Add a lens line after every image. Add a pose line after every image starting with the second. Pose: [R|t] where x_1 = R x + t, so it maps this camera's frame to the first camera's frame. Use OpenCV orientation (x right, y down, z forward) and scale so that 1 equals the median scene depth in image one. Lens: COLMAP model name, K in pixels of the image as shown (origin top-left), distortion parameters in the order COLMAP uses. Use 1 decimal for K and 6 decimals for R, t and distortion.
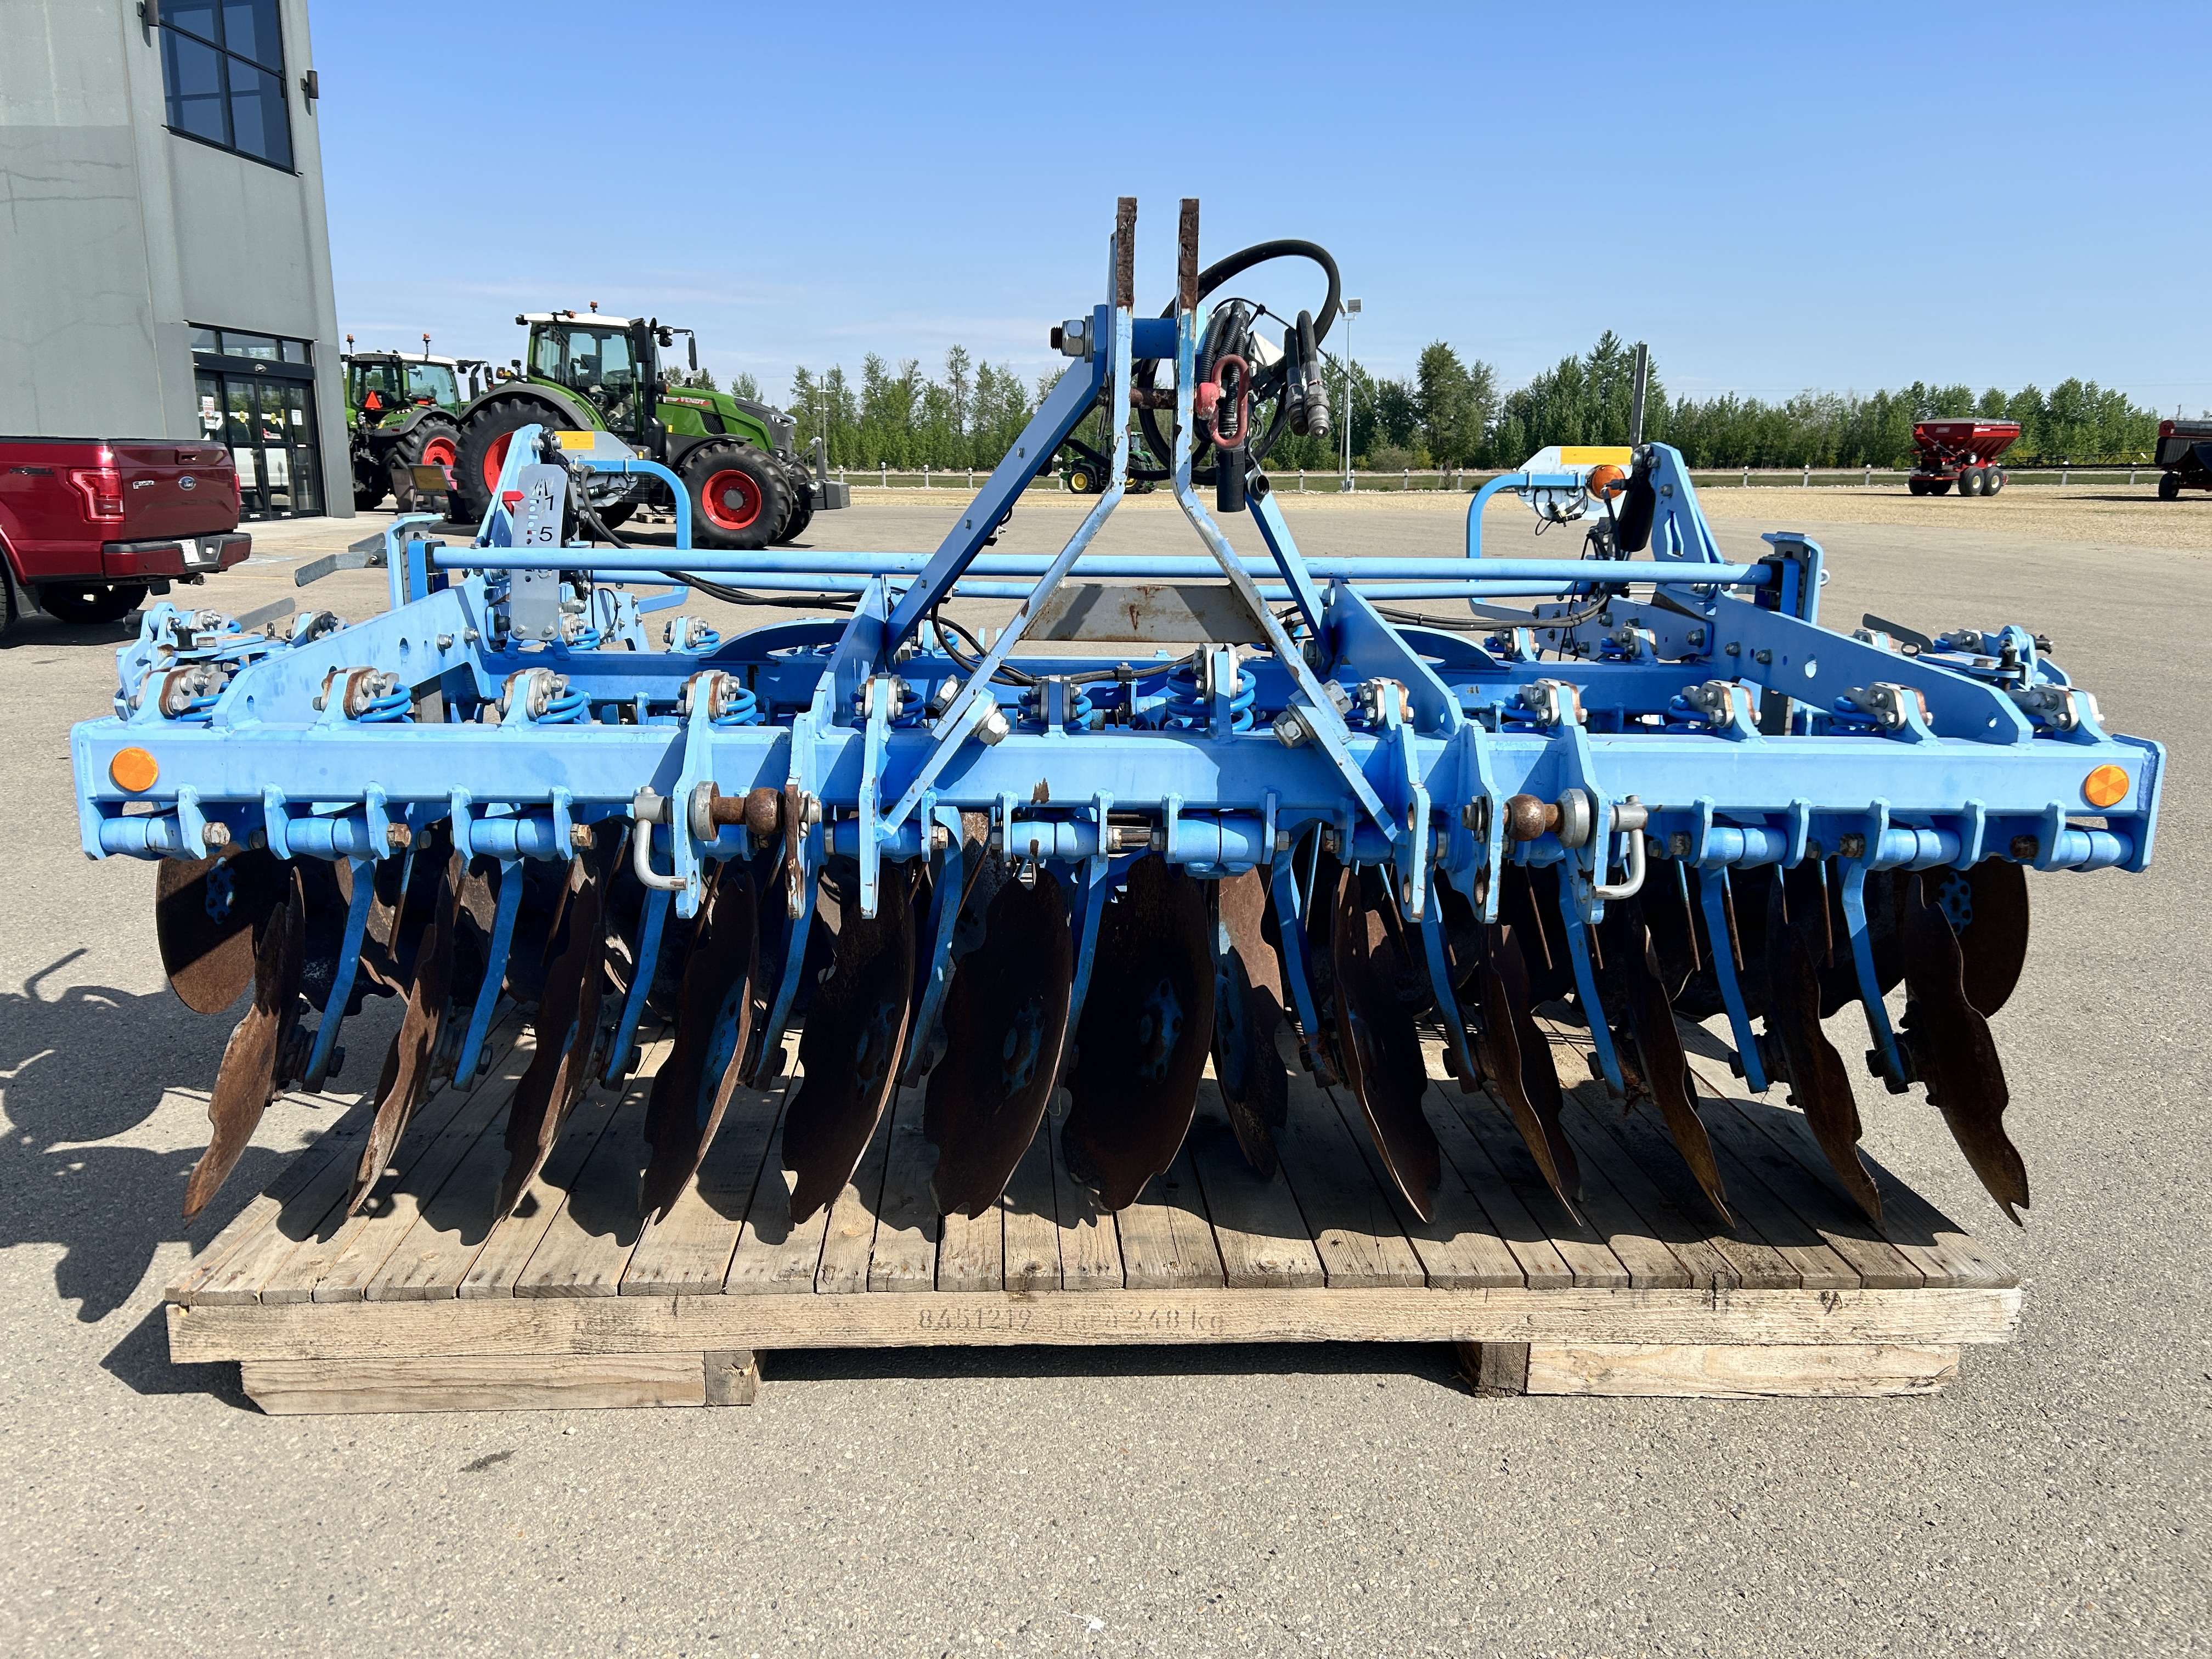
lens RADIAL K [[1687.6, 0, 1106.0], [0, 1687.6, 829.5], [0, 0, 1]] dist [0.013916, -0.005684]
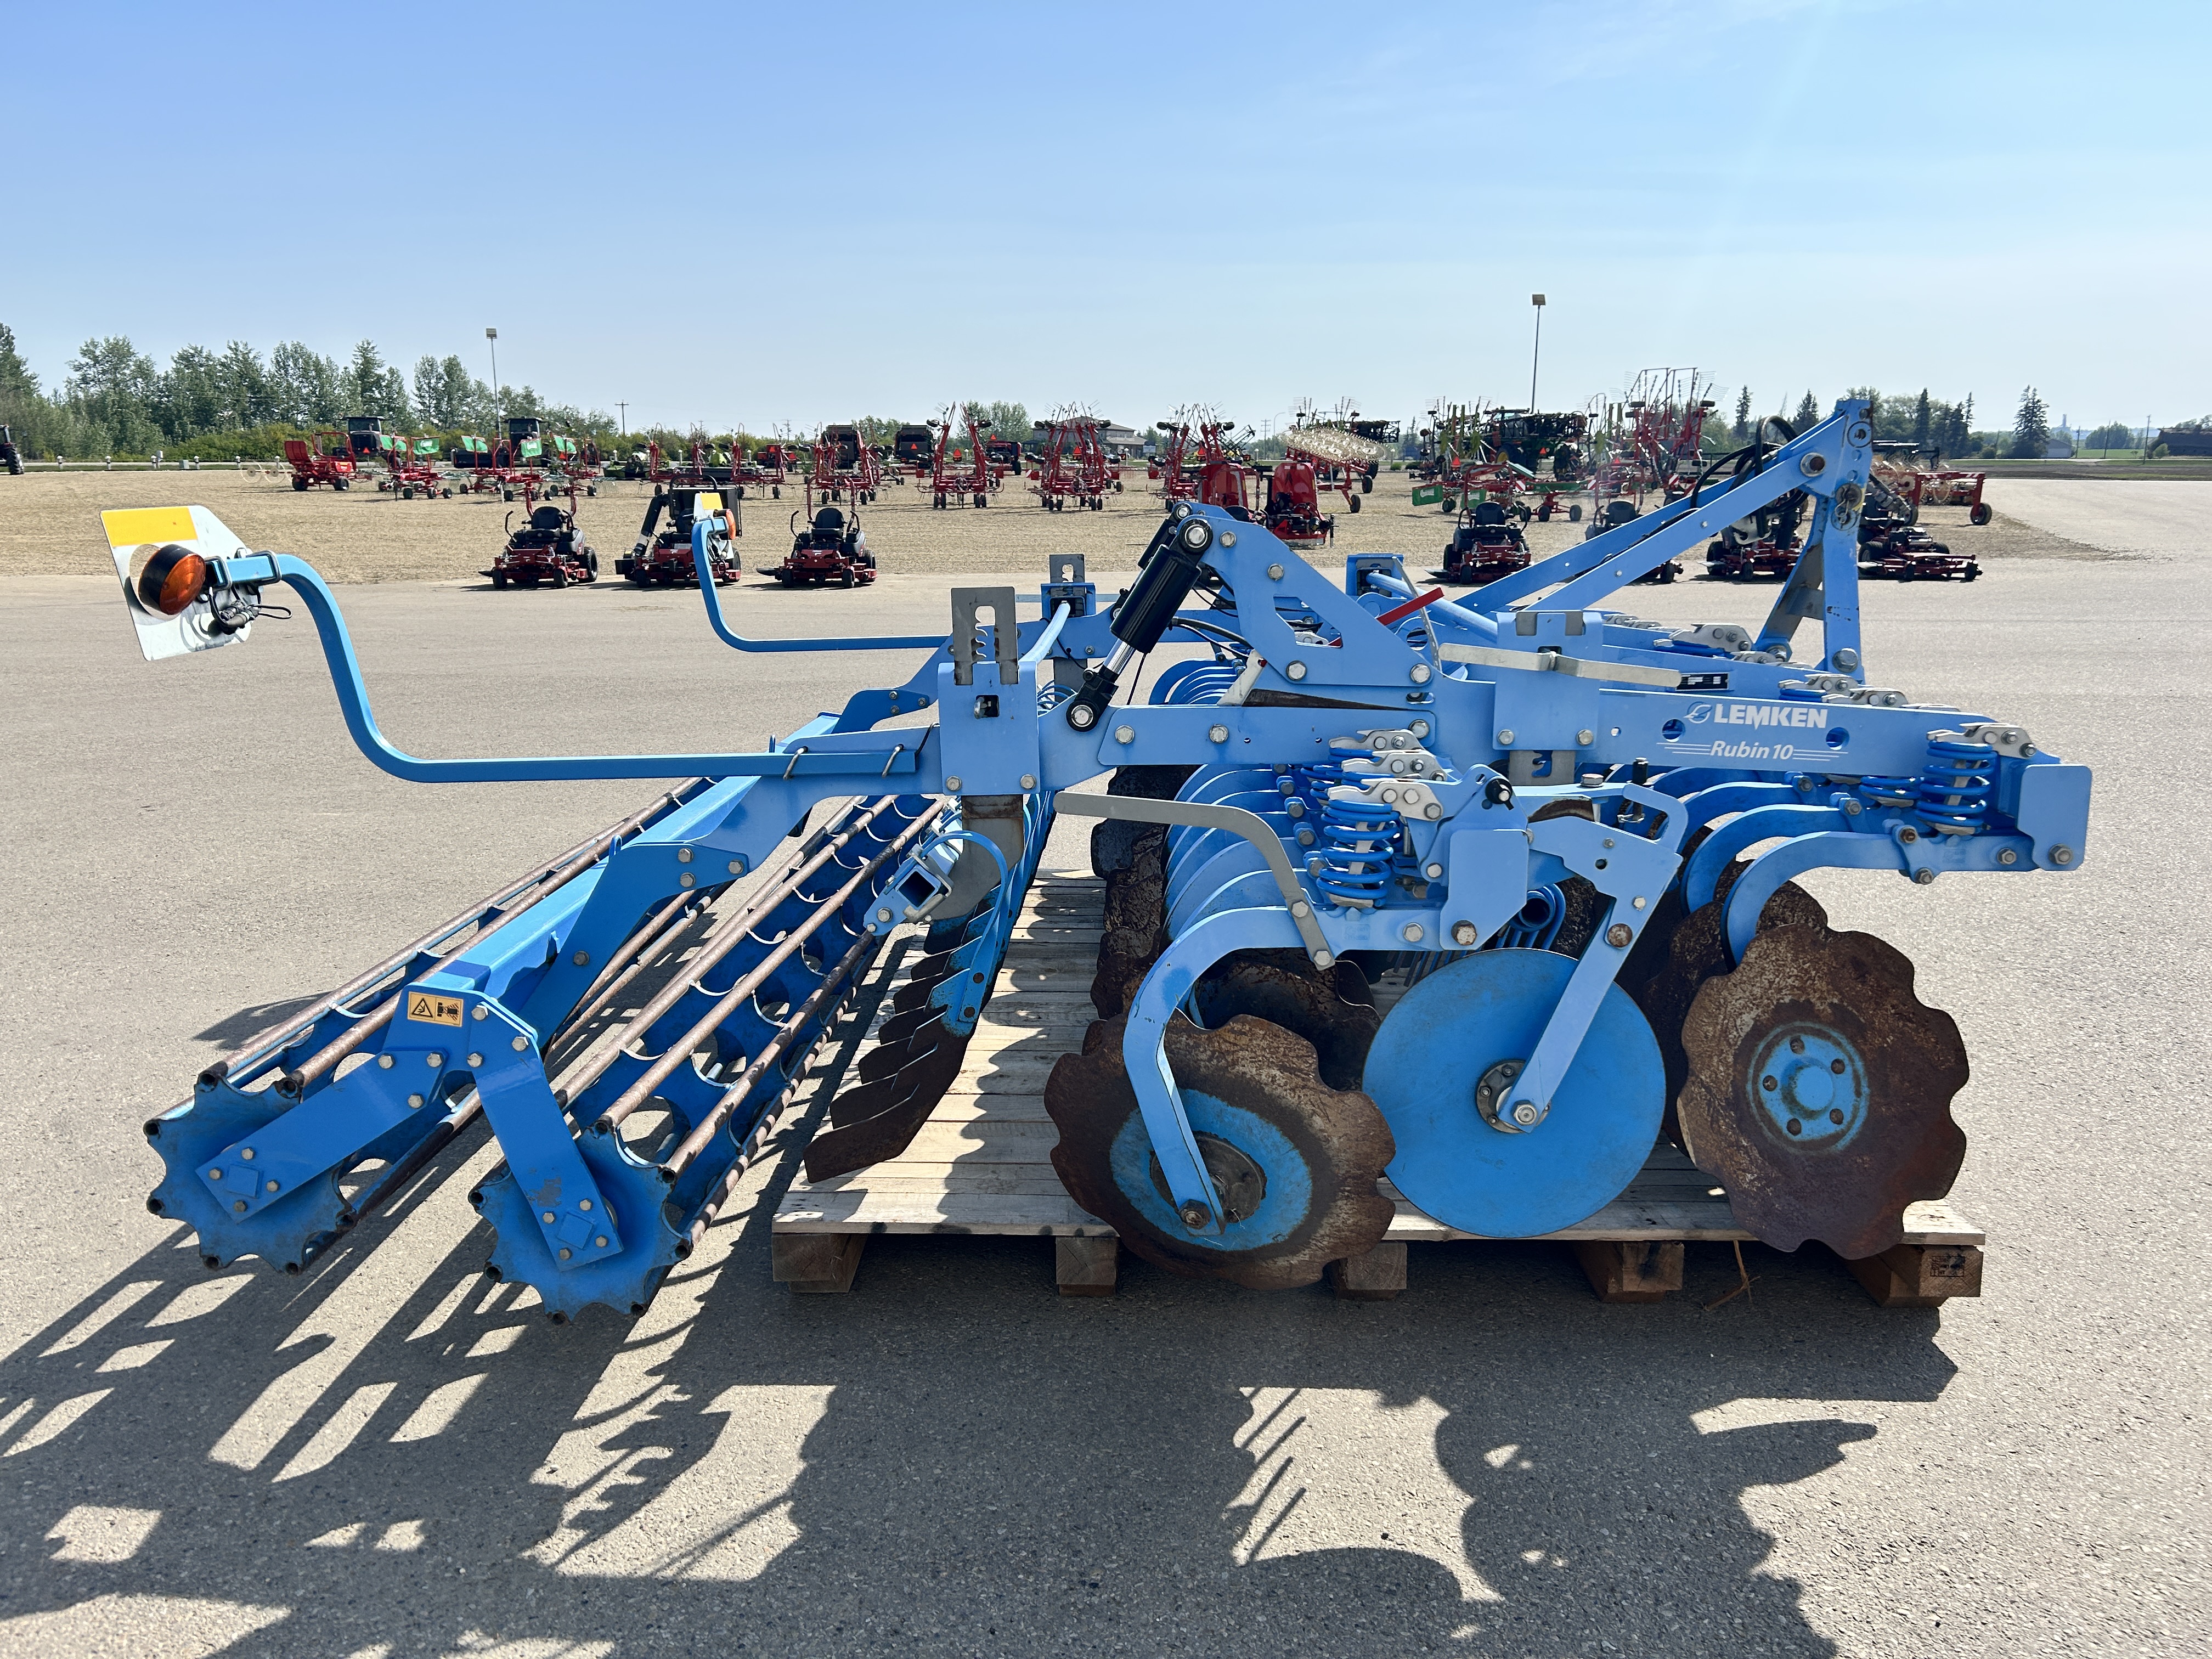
lens RADIAL K [[1646.5, 0, 1106.0], [0, 1646.5, 829.5], [0, 0, 1]] dist [0.019723, -0.004418]
pose [[0.072544, -0.220178, 0.972759, -0.082930], [0.211300, 0.956582, 0.200758, -0.018552], [-0.974725, 0.190980, 0.115918, 0.069543]]
